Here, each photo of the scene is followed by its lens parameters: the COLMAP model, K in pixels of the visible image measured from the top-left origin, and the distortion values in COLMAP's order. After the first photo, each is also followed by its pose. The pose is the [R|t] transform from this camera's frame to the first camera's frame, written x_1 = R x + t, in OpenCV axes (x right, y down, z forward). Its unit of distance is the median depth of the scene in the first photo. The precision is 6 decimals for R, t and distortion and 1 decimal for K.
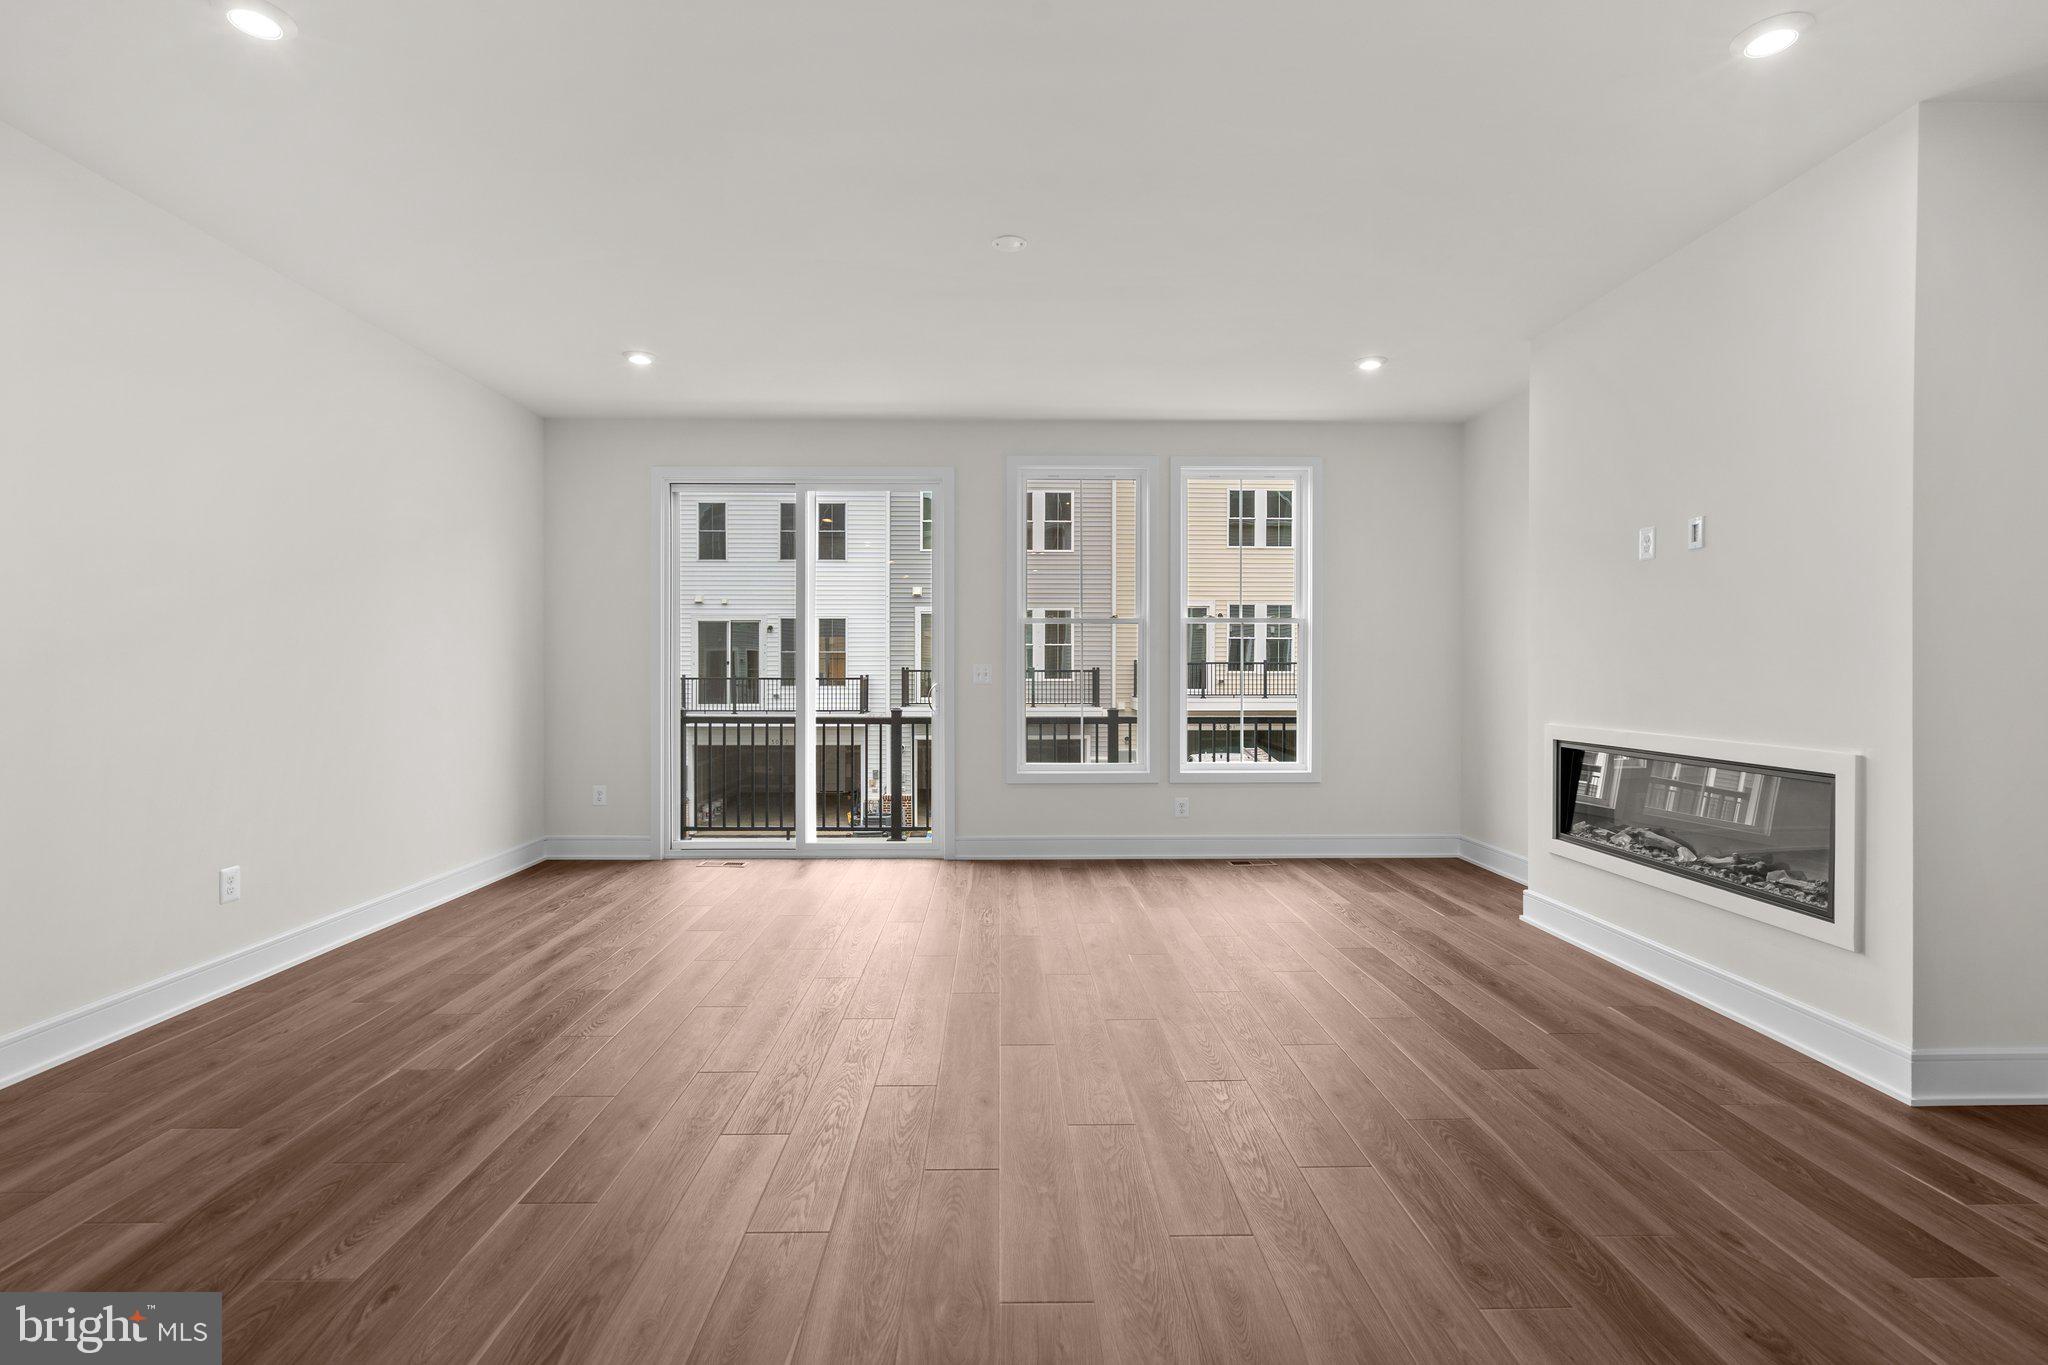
lens RADIAL K [[932.2, 0, 1014.7], [0, 932.2, 674.0], [0, 0, 1]] dist [-0.000612, -0.000268]
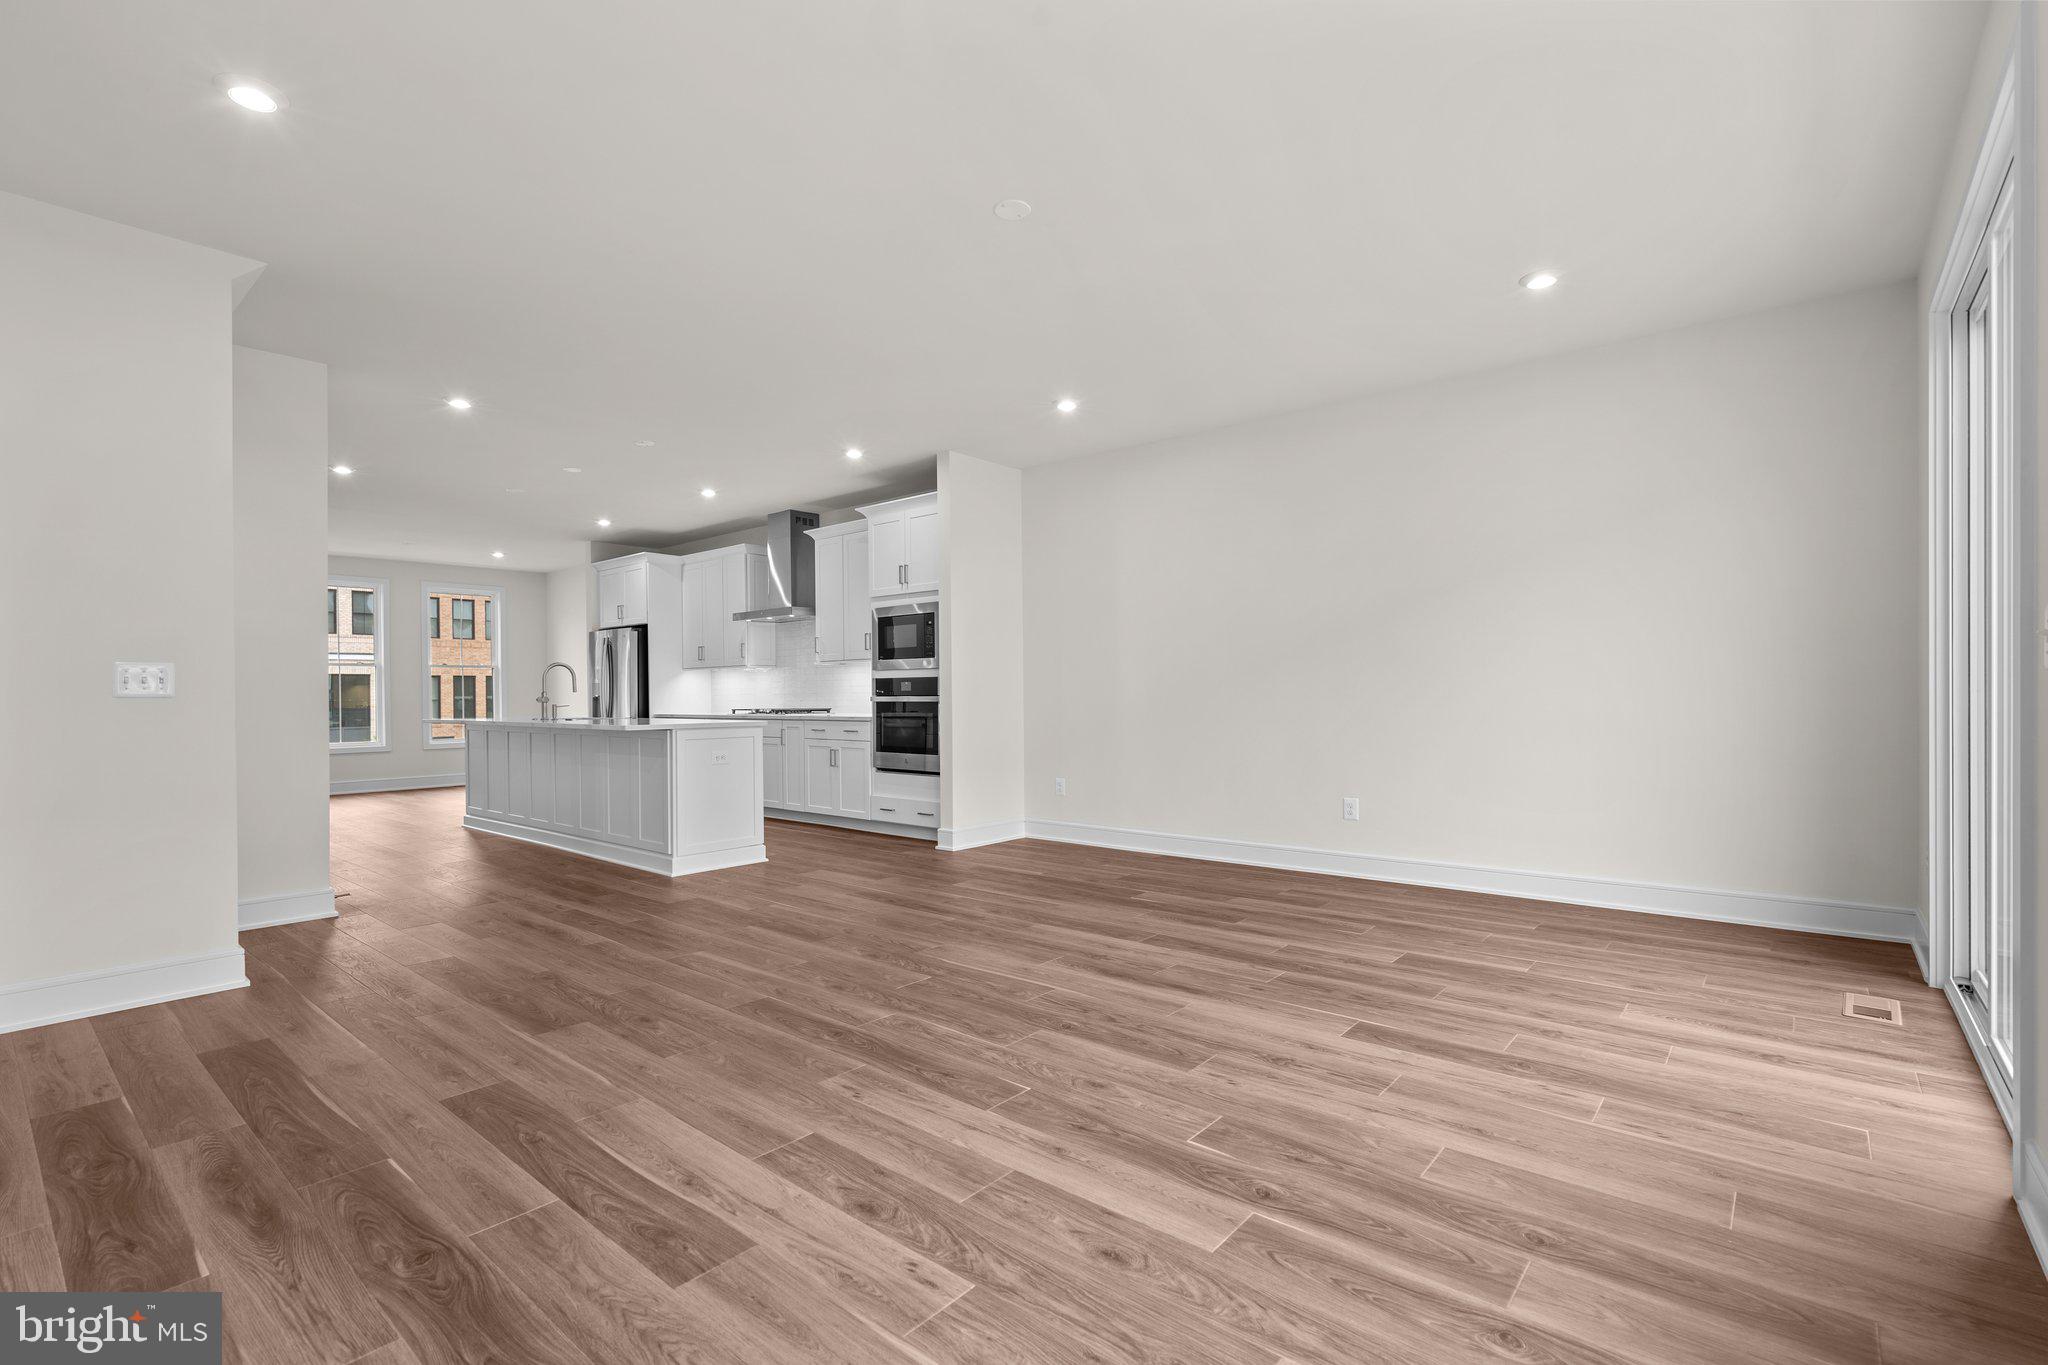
lens RADIAL K [[924.9, 0, 1019.6], [0, 924.9, 701.2], [0, 0, 1]] dist [-0.006310, 0.000228]
pose [[-0.660677, 0.010577, -0.750596, 0.406923], [0.006266, 0.999944, 0.008575, 0.017101], [0.750644, 0.000962, -0.660706, 0.953558]]
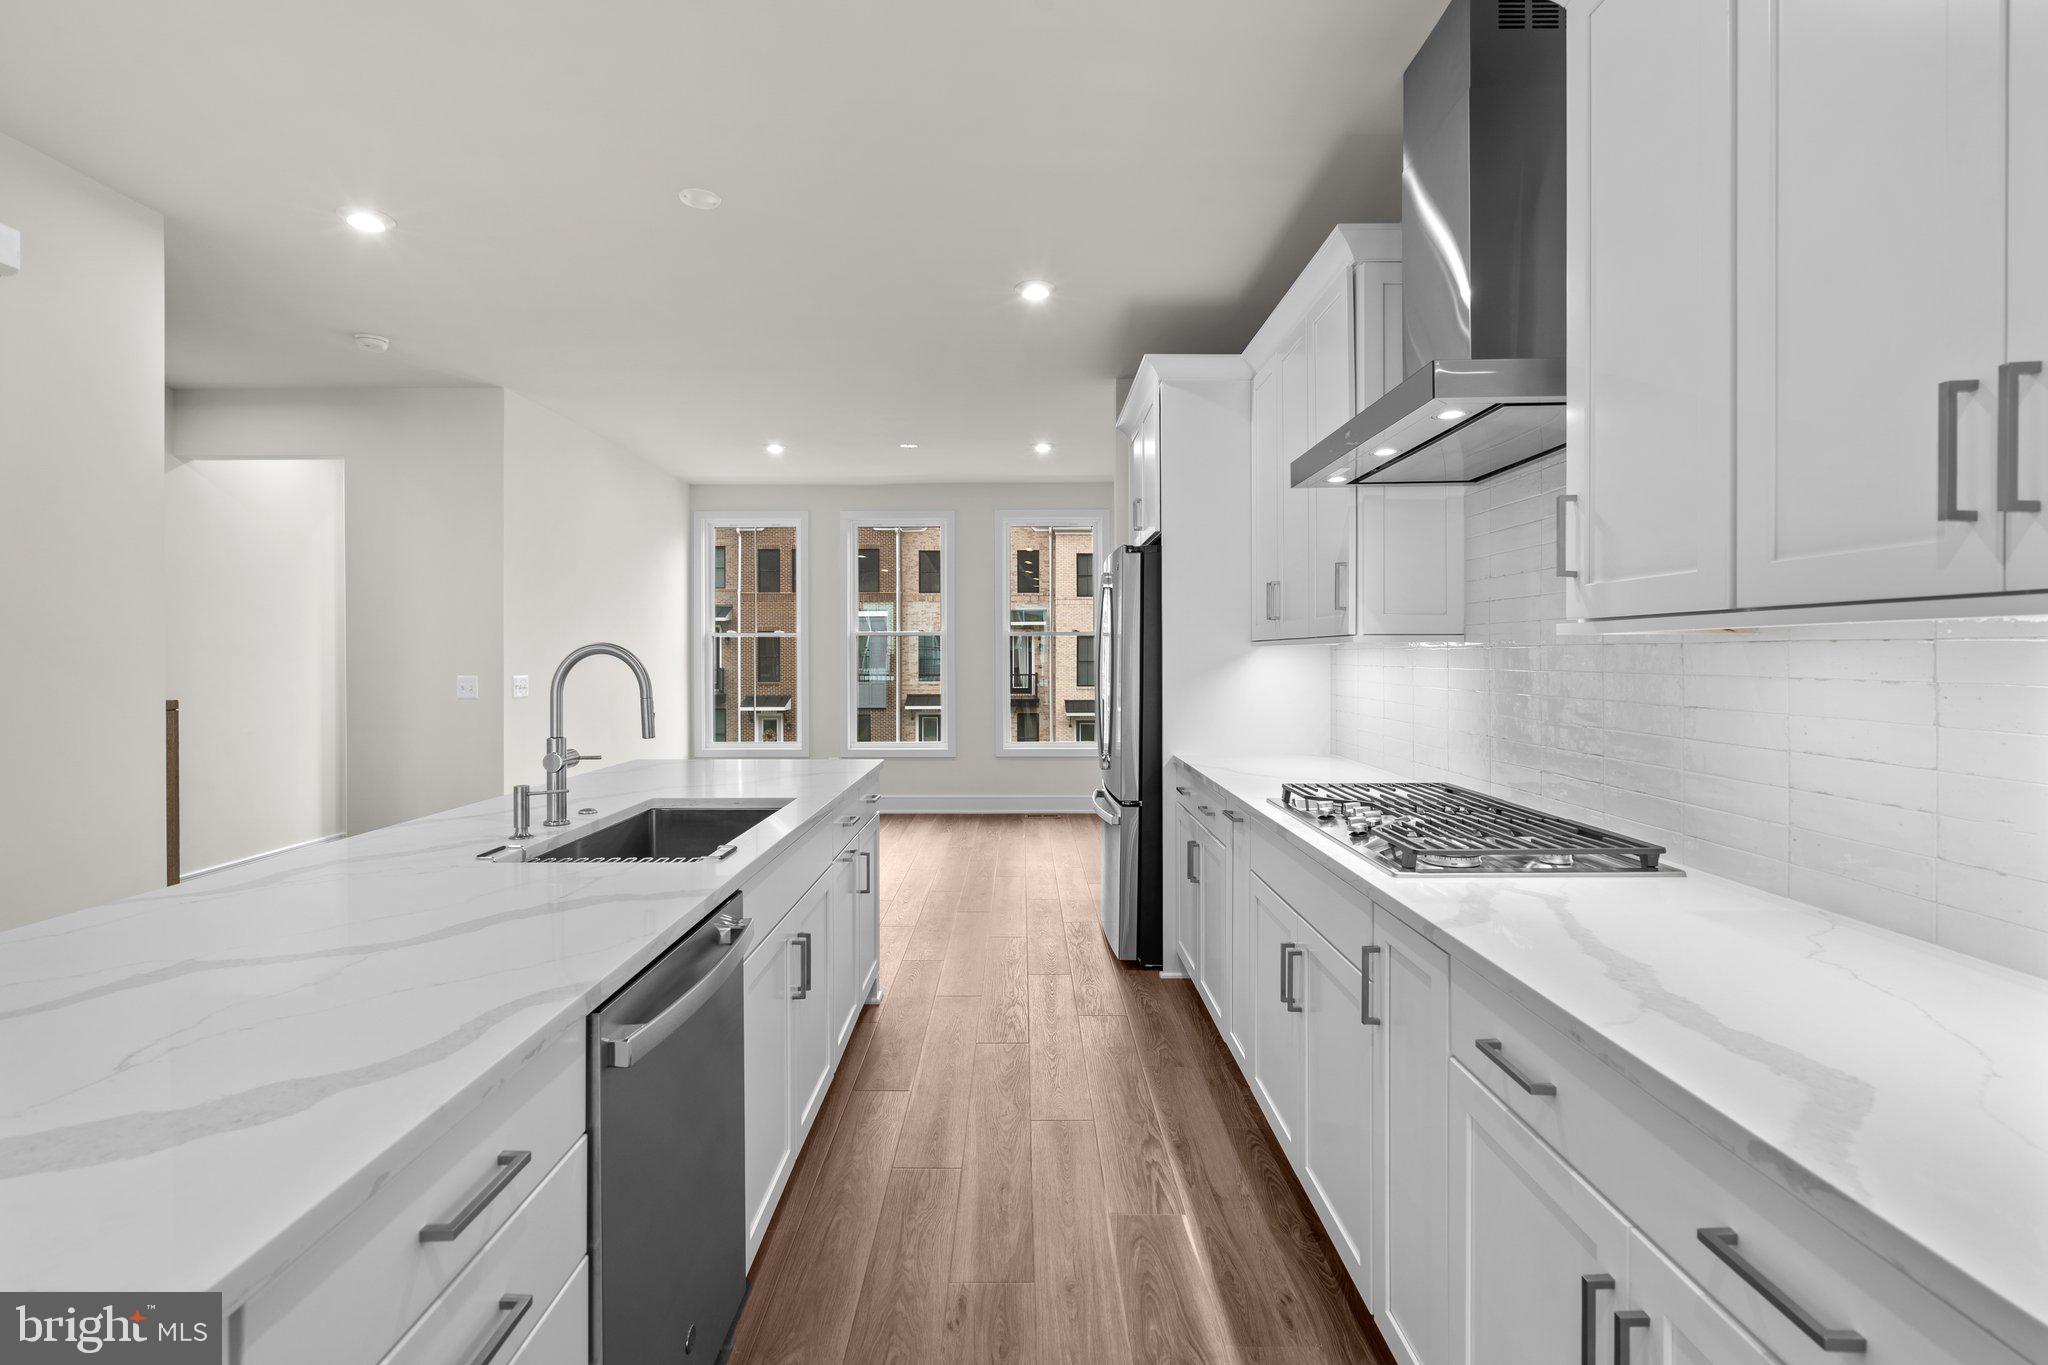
lens RADIAL K [[941.9, 0, 1013.2], [0, 941.9, 659.4], [0, 0, 1]] dist [-0.000643, 0.000078]
pose [[-0.999672, -0.000833, 0.025611, -0.272687], [-0.000611, 0.999962, 0.008694, -0.023244], [-0.025617, 0.008676, -0.999634, 0.094517]]
